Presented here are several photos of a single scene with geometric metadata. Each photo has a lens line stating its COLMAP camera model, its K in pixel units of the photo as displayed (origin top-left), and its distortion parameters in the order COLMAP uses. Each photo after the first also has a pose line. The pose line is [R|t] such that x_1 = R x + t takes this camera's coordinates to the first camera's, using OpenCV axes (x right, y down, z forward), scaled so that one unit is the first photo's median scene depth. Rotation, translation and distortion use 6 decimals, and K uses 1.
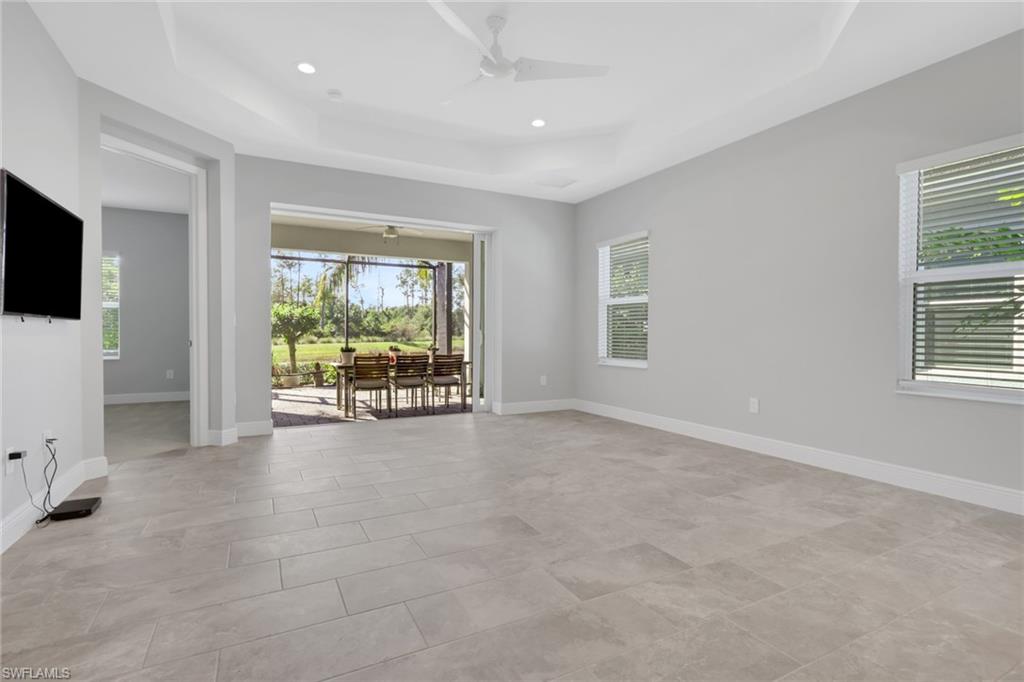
lens RADIAL K [[486.6, 0, 521.3], [0, 486.6, 342.9], [0, 0, 1]] dist [-0.001568, -0.000391]
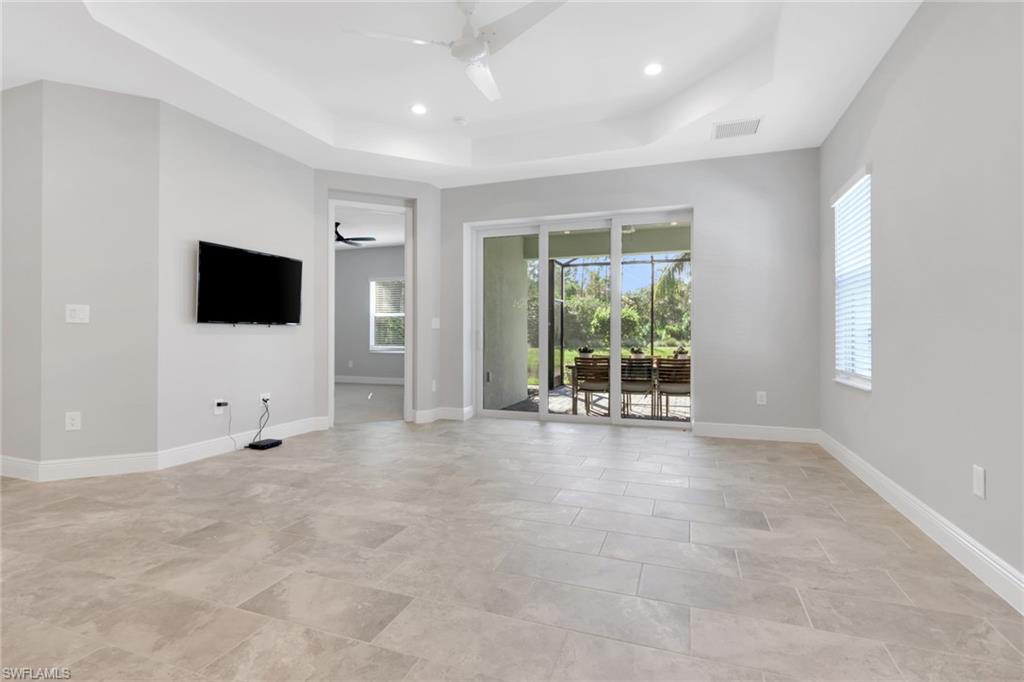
lens RADIAL K [[529.0, 0, 596.5], [0, 529.0, 335.5], [0, 0, 1]] dist [-0.001133, 0.000821]
pose [[0.668450, 0.000396, -0.743757, 0.823659], [-0.015564, 0.999788, -0.013455, -0.004798], [0.743595, 0.020570, 0.668314, 0.484902]]
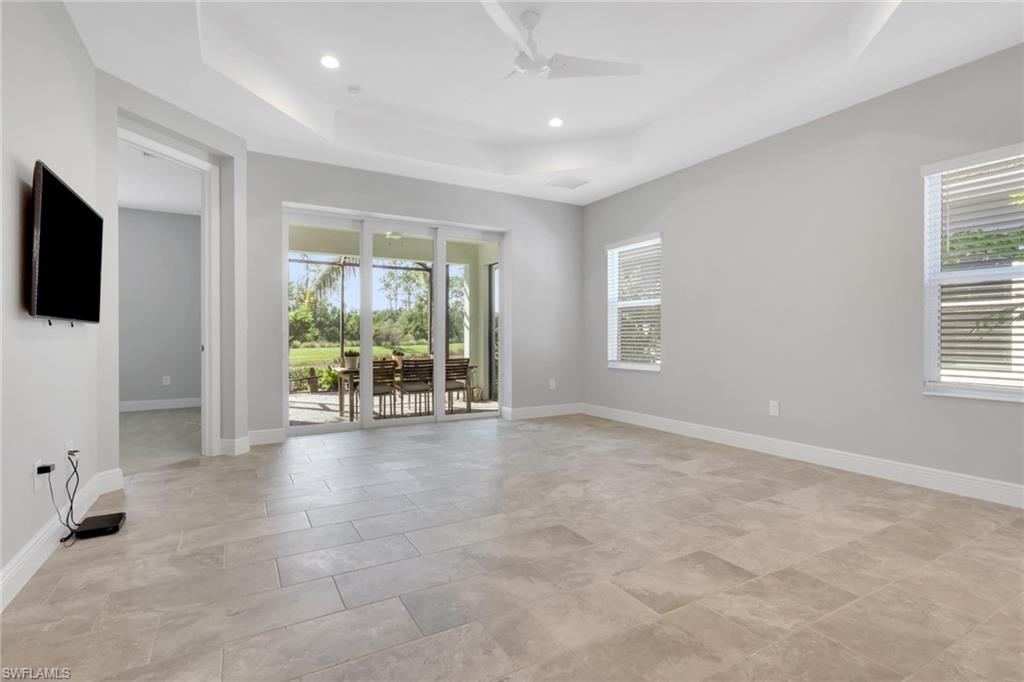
lens RADIAL K [[490.6, 0, 512.0], [0, 490.6, 341.0], [0, 0, 1]] dist [-0.002462, -0.000065]
pose [[0.999481, -0.004199, 0.031942, -0.116239], [0.004572, 0.999922, -0.011605, 0.001047], [-0.031891, 0.011745, 0.999422, 0.022138]]
